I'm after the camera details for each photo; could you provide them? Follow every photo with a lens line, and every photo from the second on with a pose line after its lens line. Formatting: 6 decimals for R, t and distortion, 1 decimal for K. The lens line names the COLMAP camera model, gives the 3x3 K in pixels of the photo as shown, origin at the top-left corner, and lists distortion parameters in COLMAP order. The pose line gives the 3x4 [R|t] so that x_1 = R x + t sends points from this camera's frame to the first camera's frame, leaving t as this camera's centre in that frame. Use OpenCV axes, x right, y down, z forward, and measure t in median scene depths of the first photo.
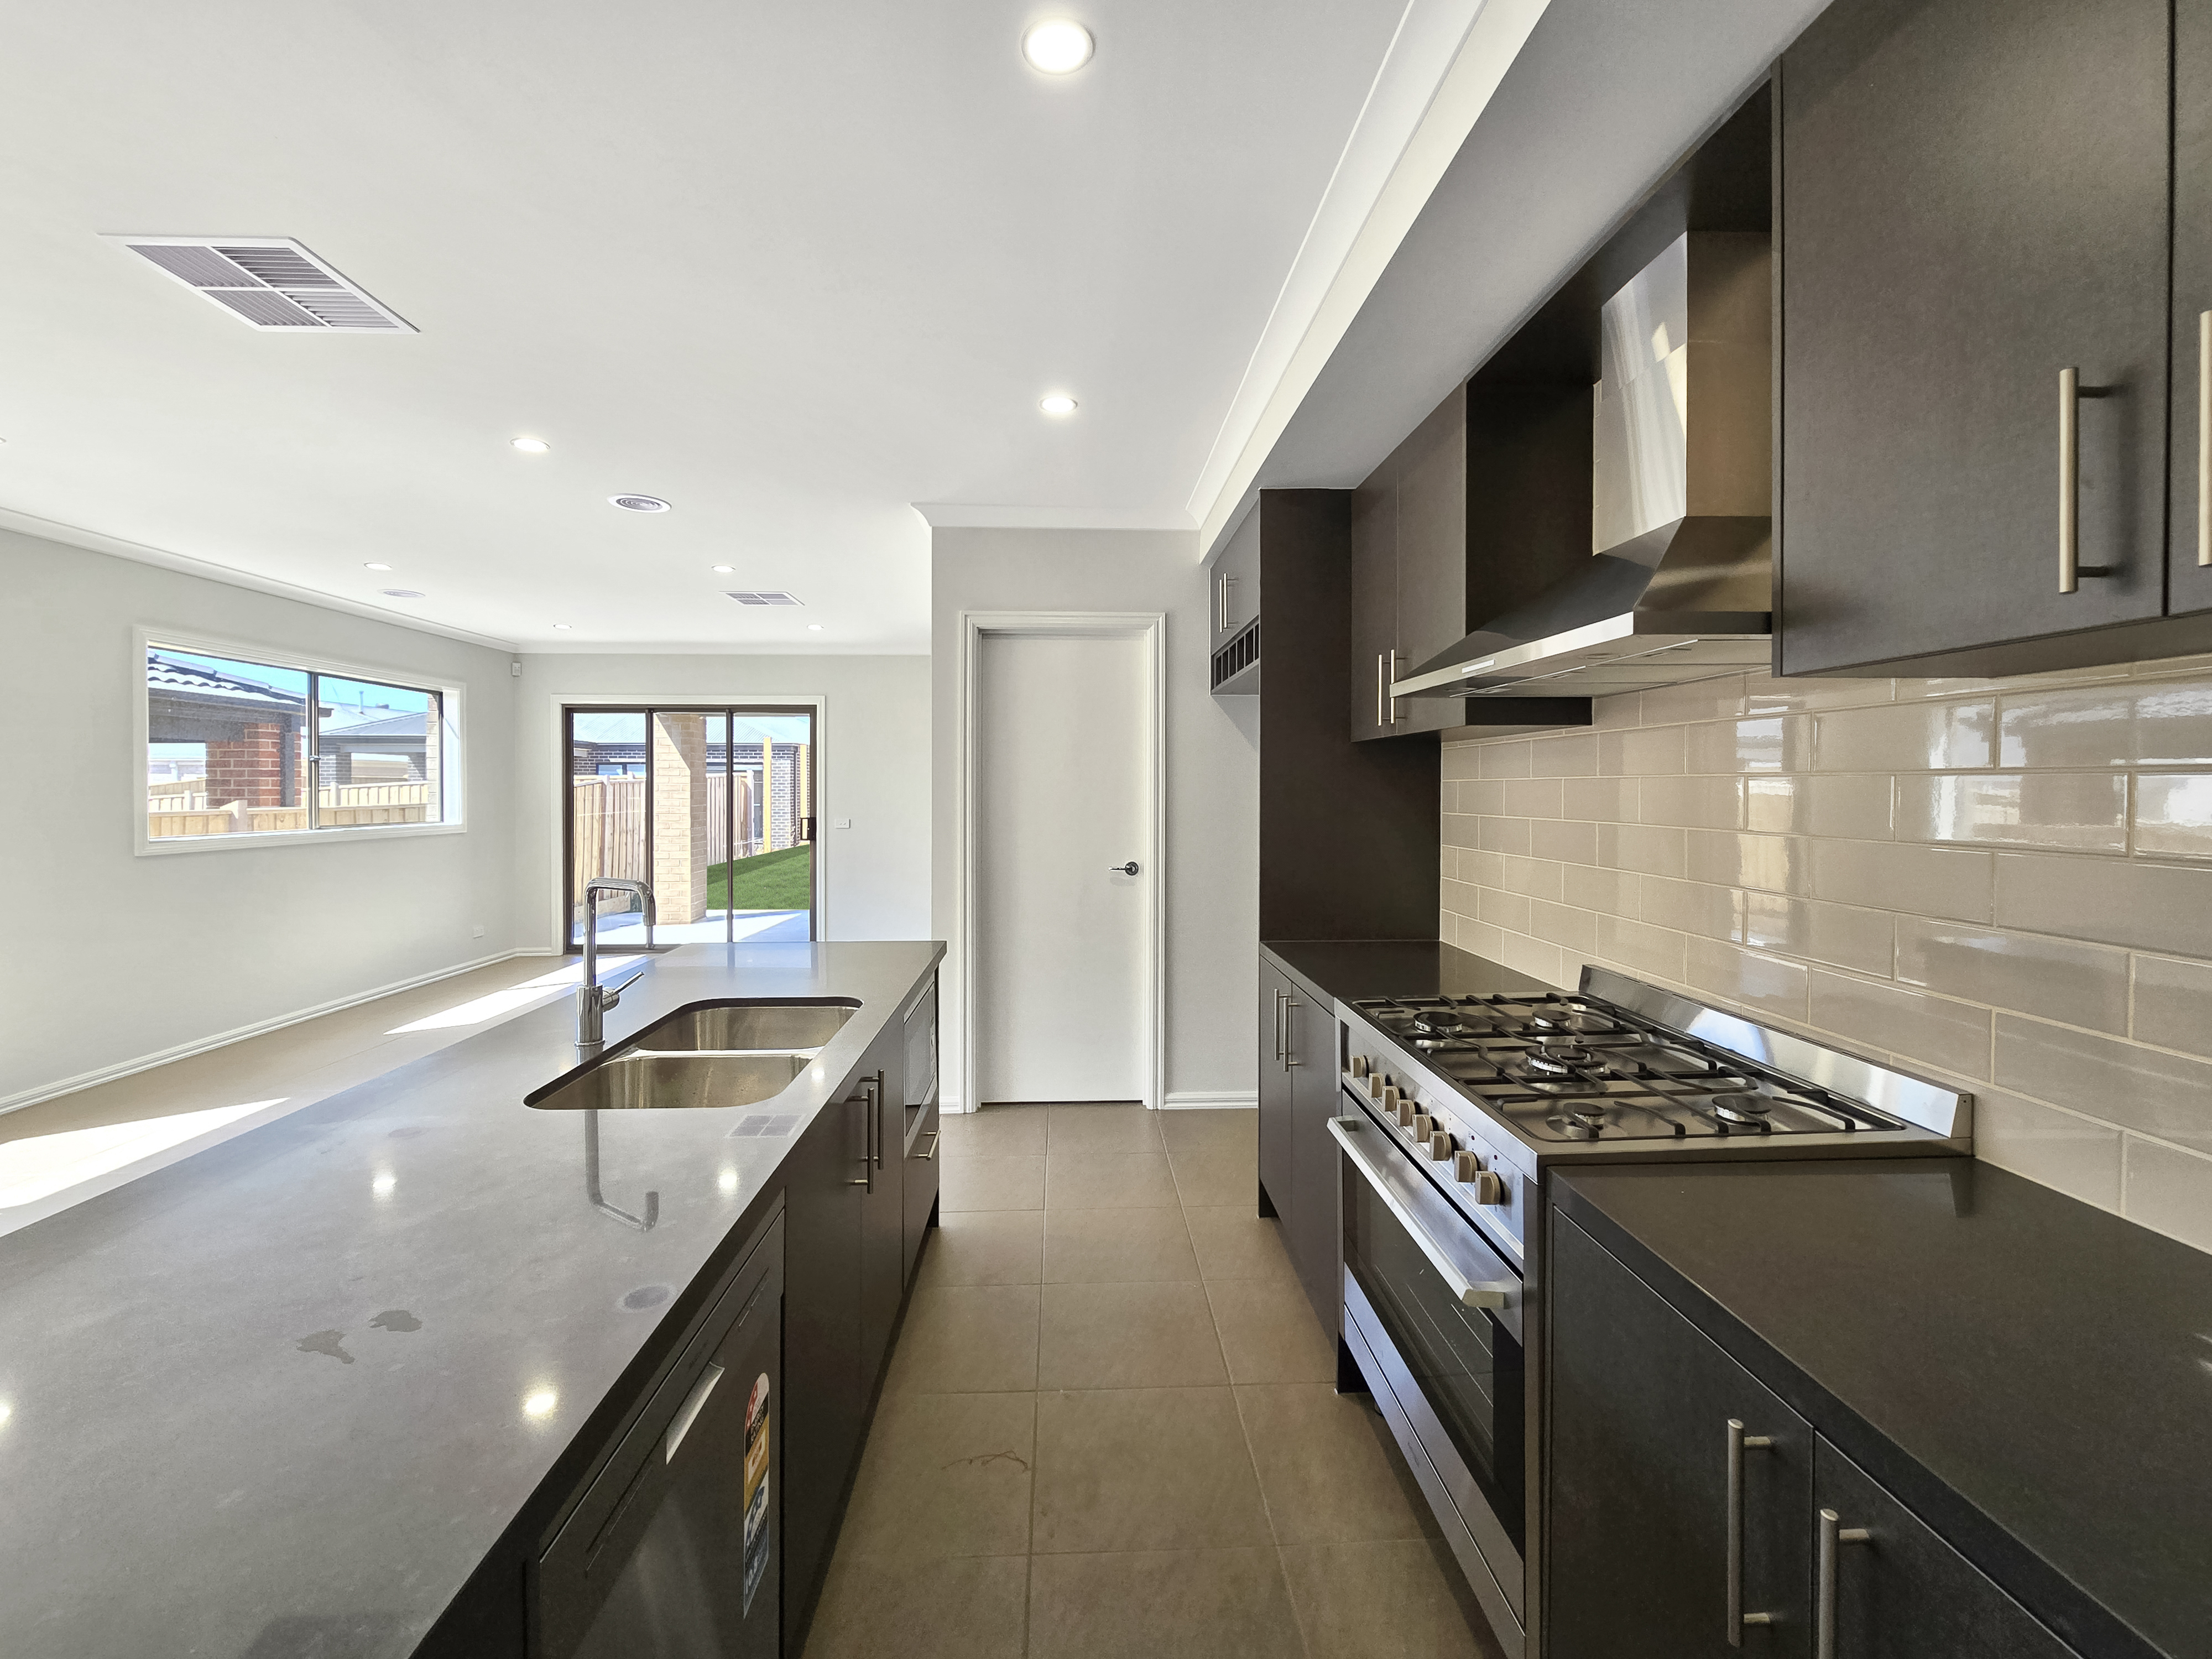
lens RADIAL K [[916.2, 0, 1103.1], [0, 916.2, 790.7], [0, 0, 1]] dist [-0.000969, -0.000143]
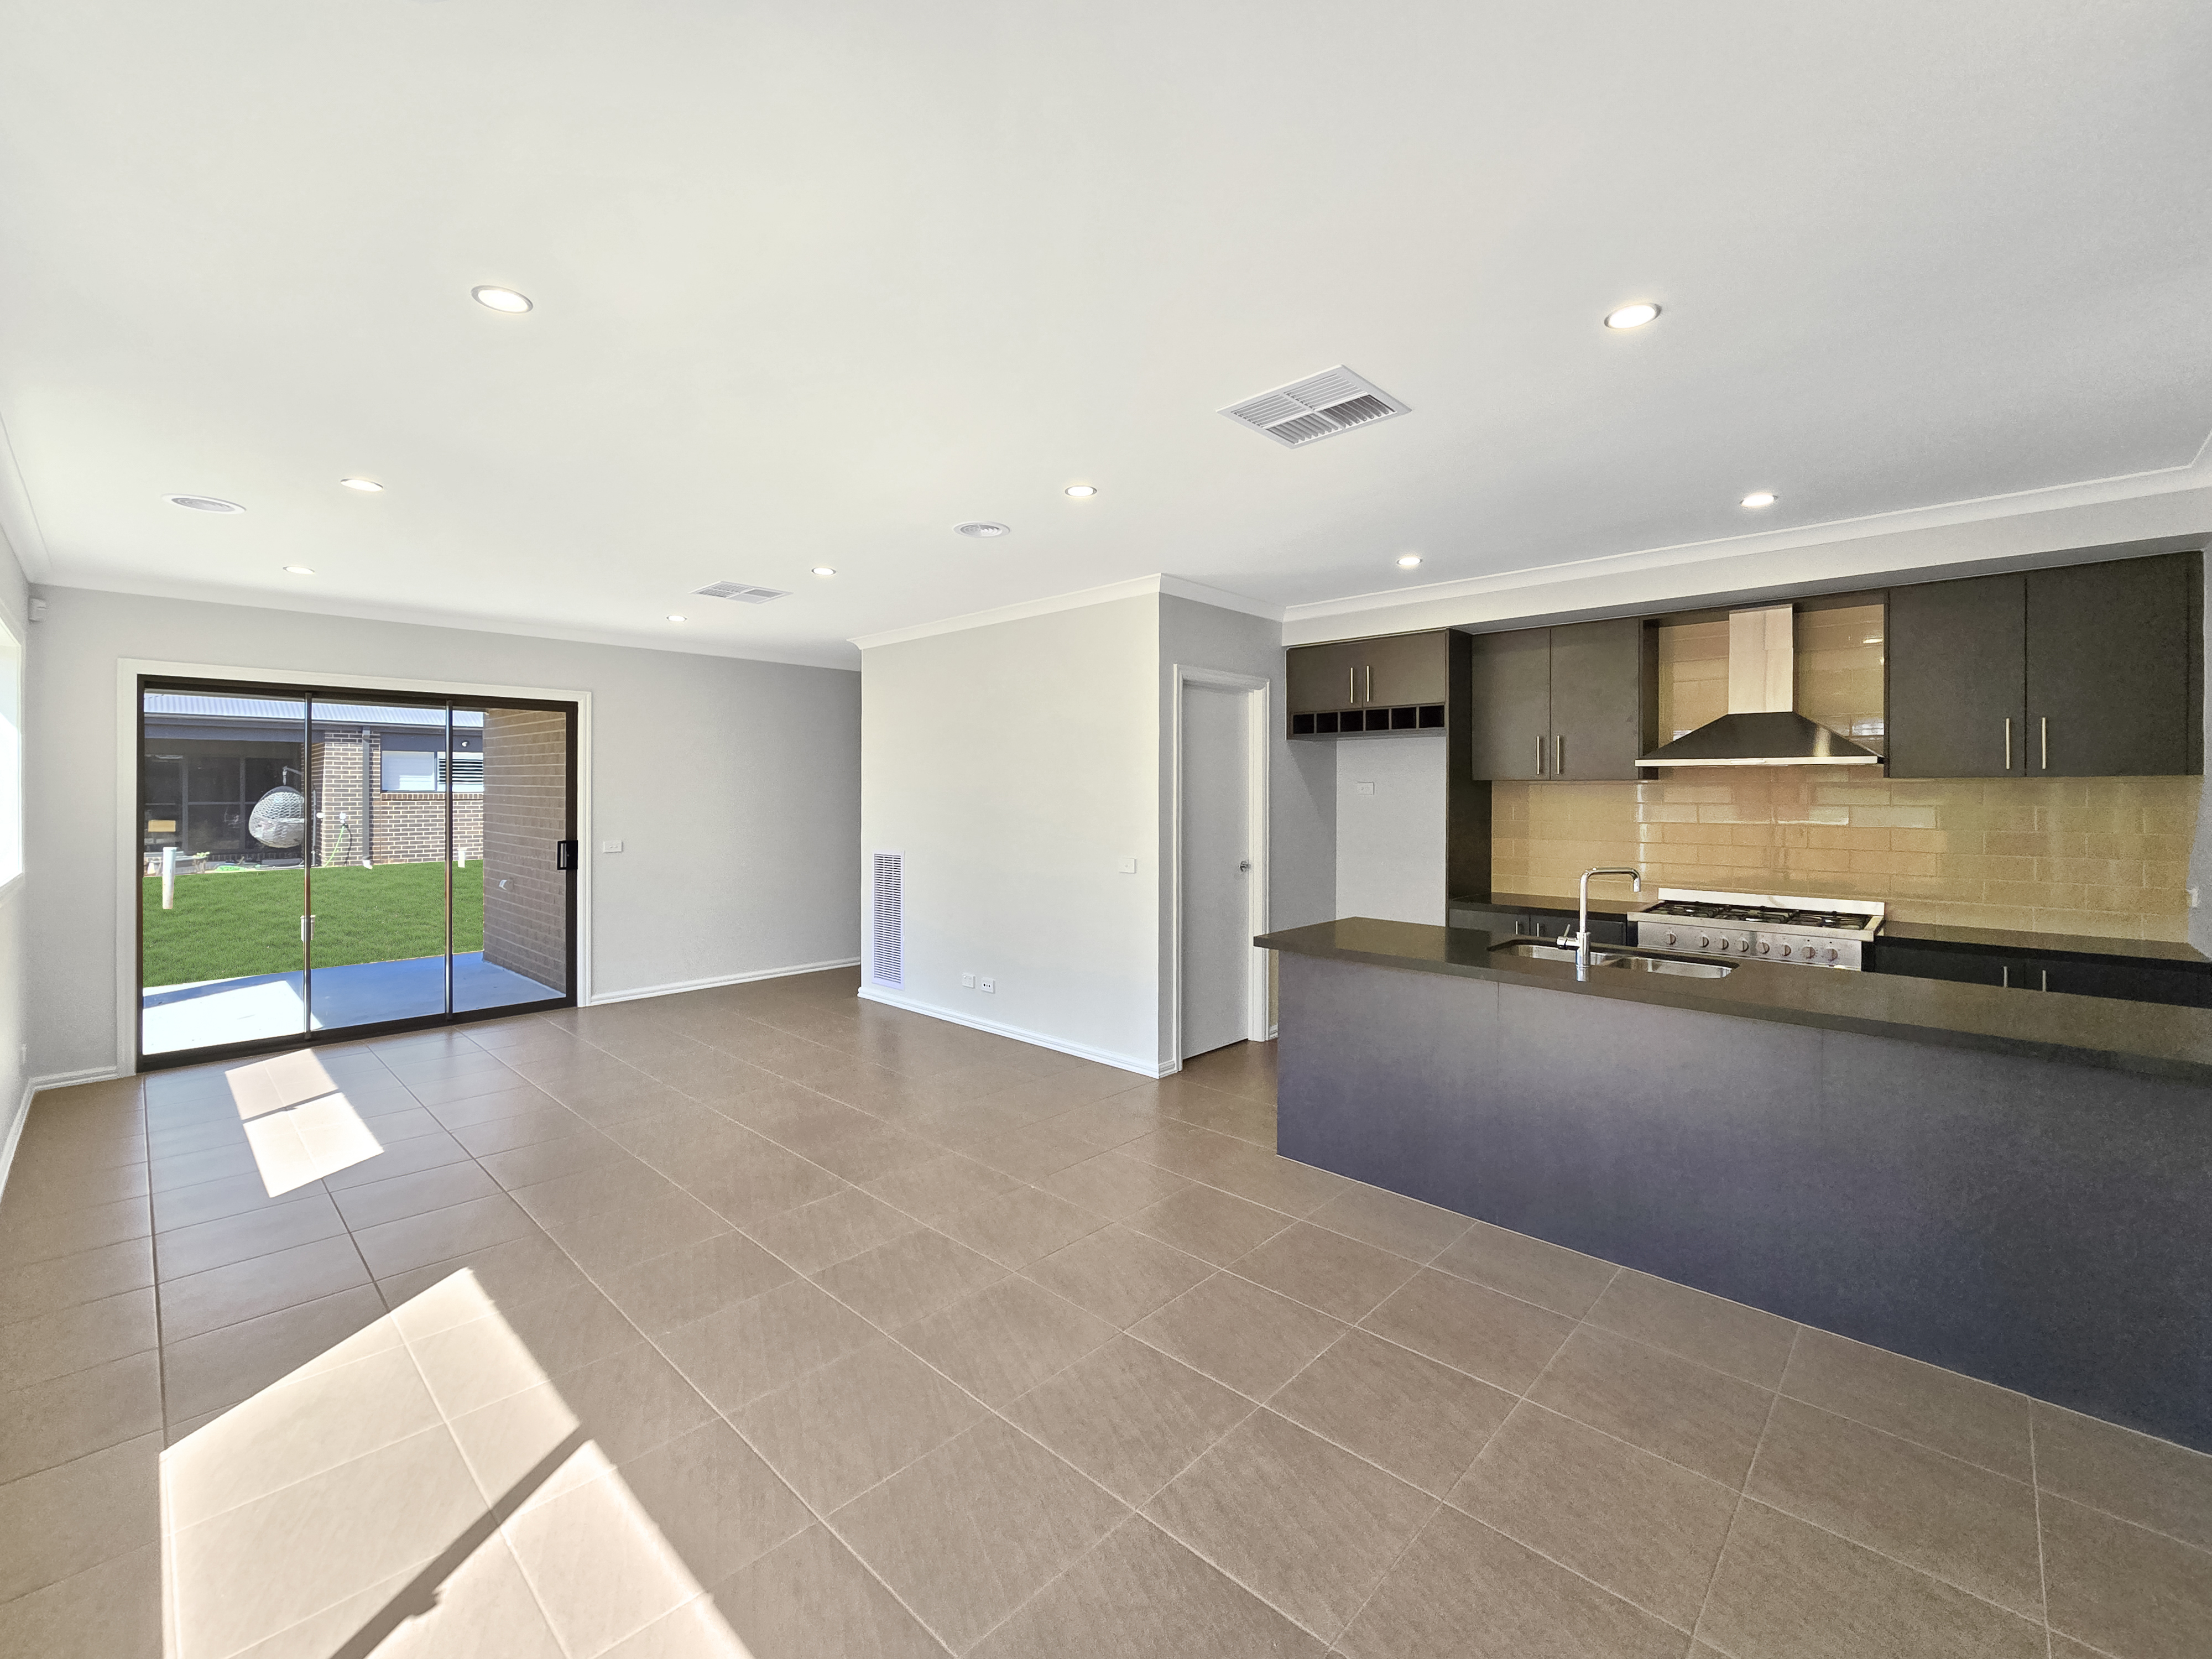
lens RADIAL K [[940.5, 0, 1108.8], [0, 940.5, 788.4], [0, 0, 1]] dist [0.000381, 0.000074]
pose [[0.722600, 0.001908, 0.691264, -0.739321], [0.002539, 0.999982, -0.005414, -0.015141], [-0.691261, 0.005667, 0.722582, 0.099983]]
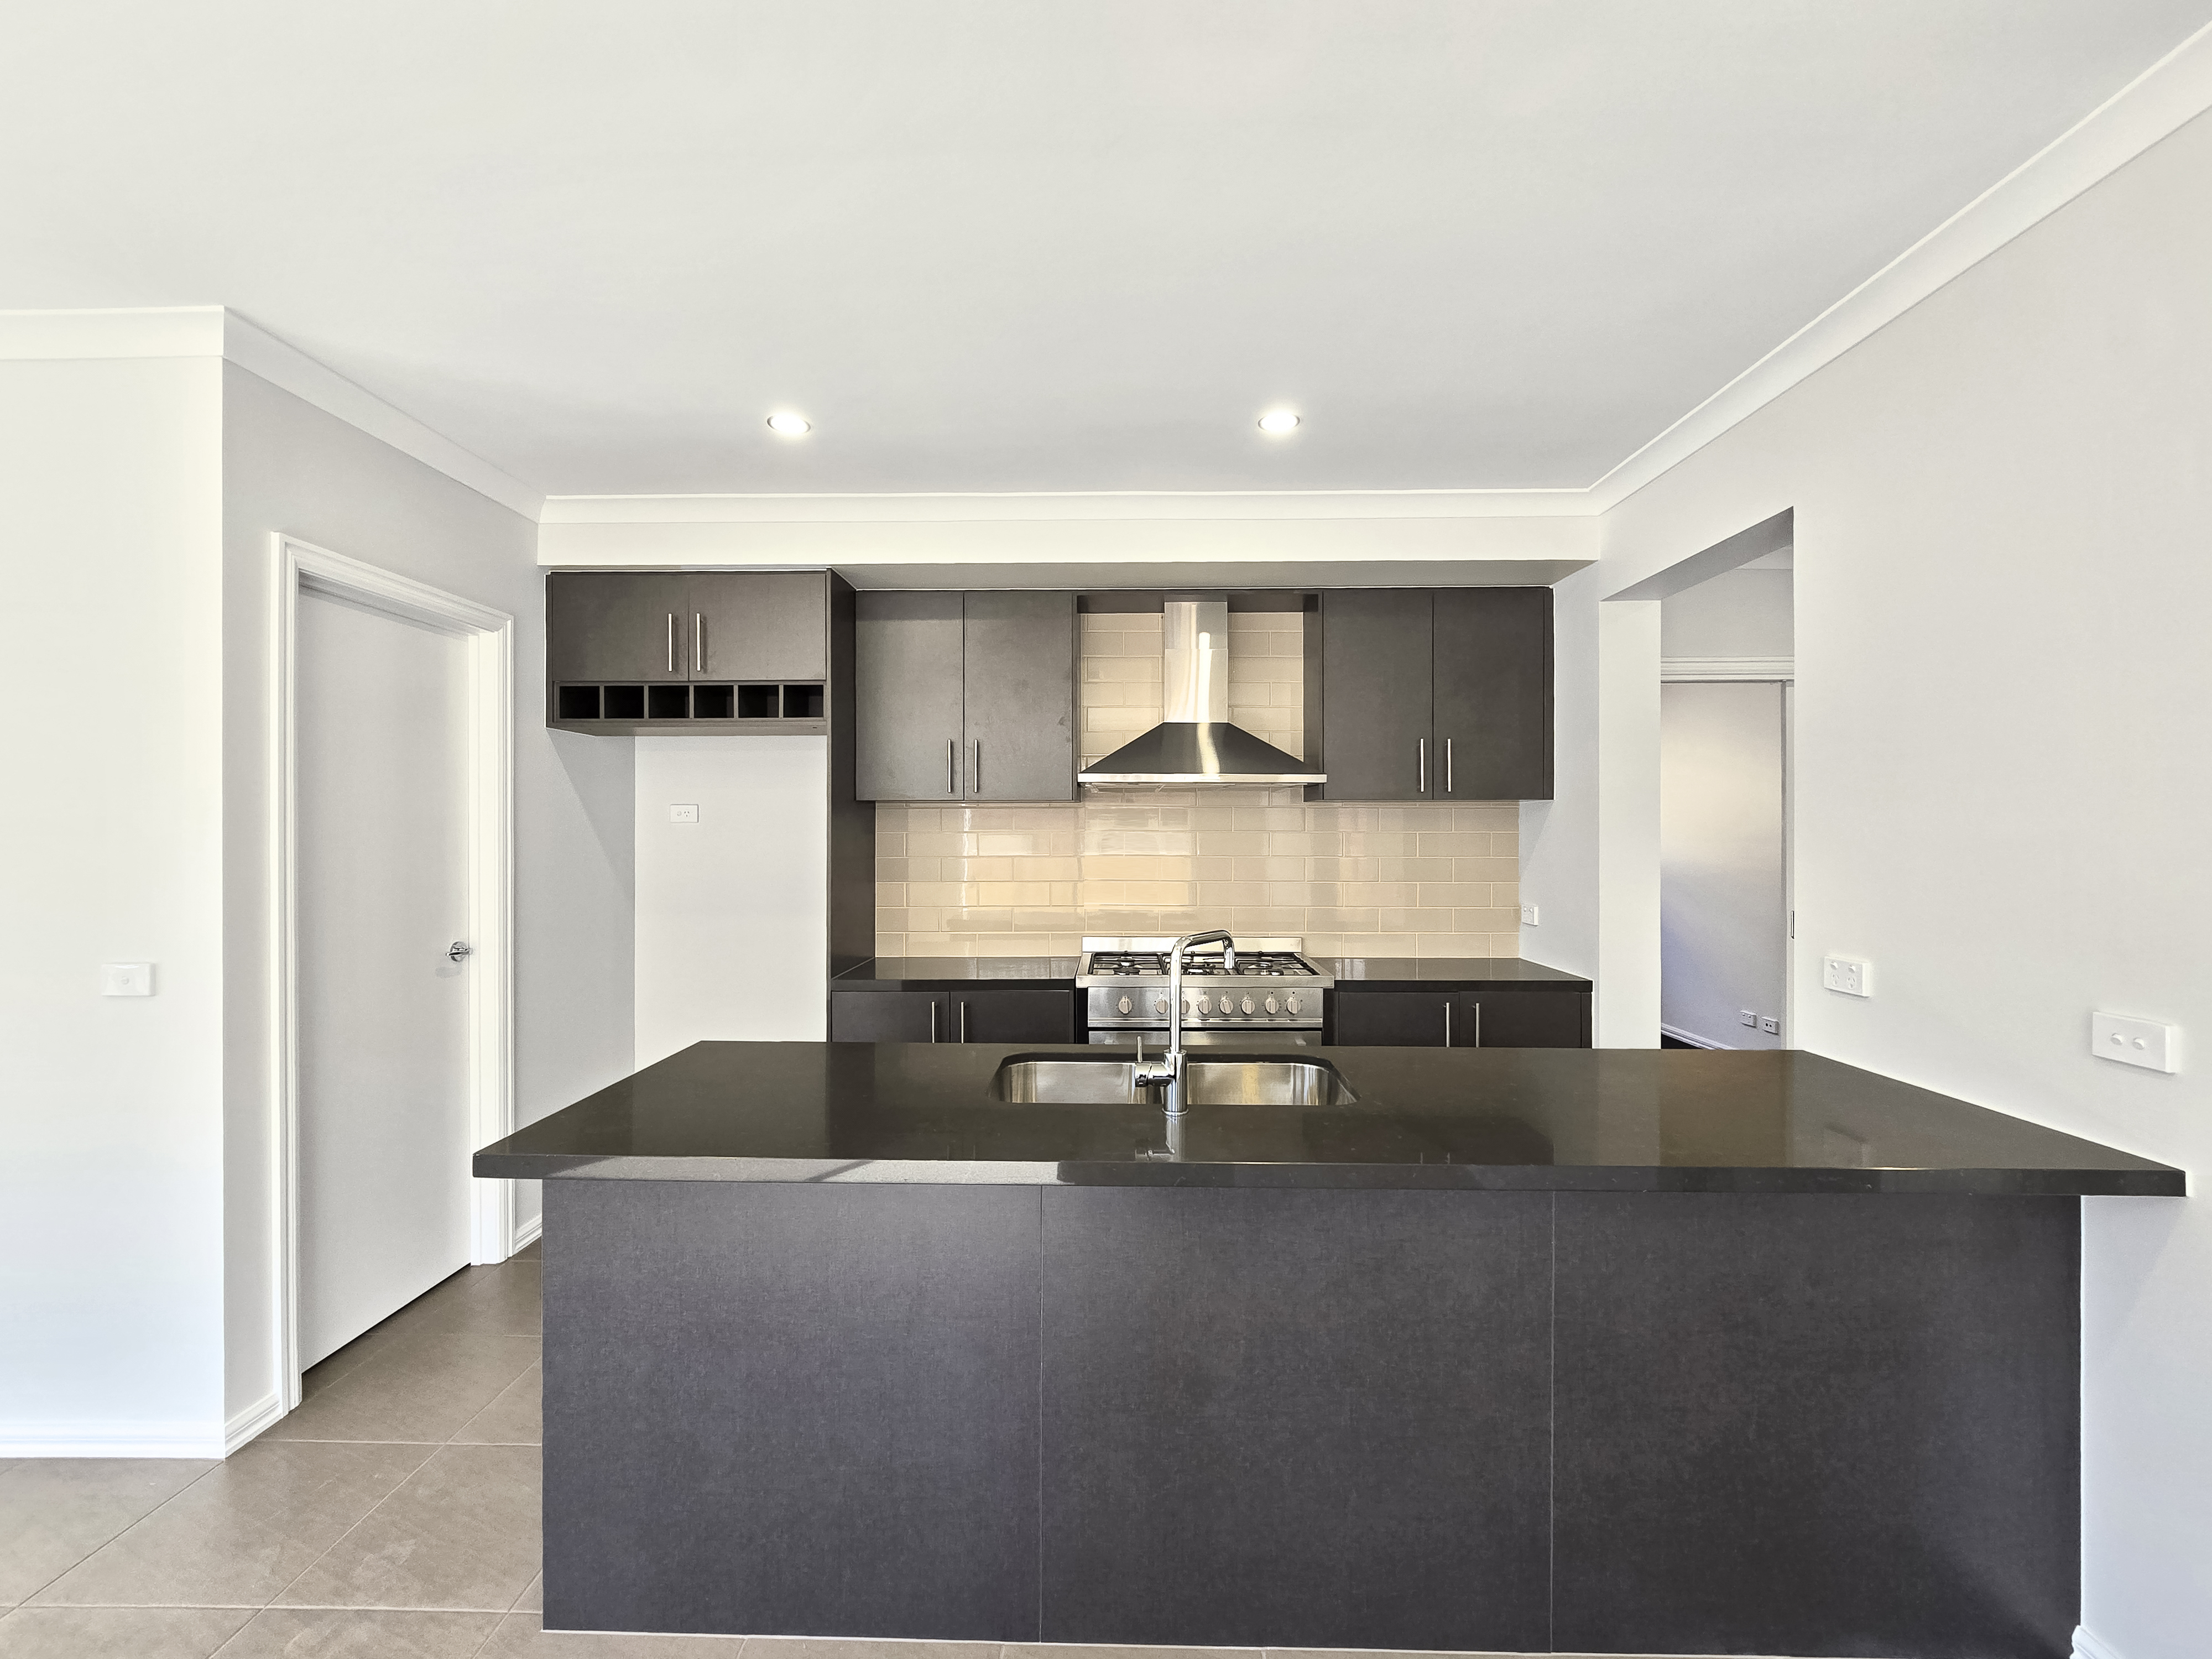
lens RADIAL K [[921.4, 0, 1108.5], [0, 921.4, 839.2], [0, 0, 1]] dist [-0.002402, -0.000278]
pose [[0.057680, -0.007045, 0.998310, -0.467659], [0.005836, 0.999960, 0.006719, -0.004742], [-0.998318, 0.005439, 0.057719, 0.306380]]
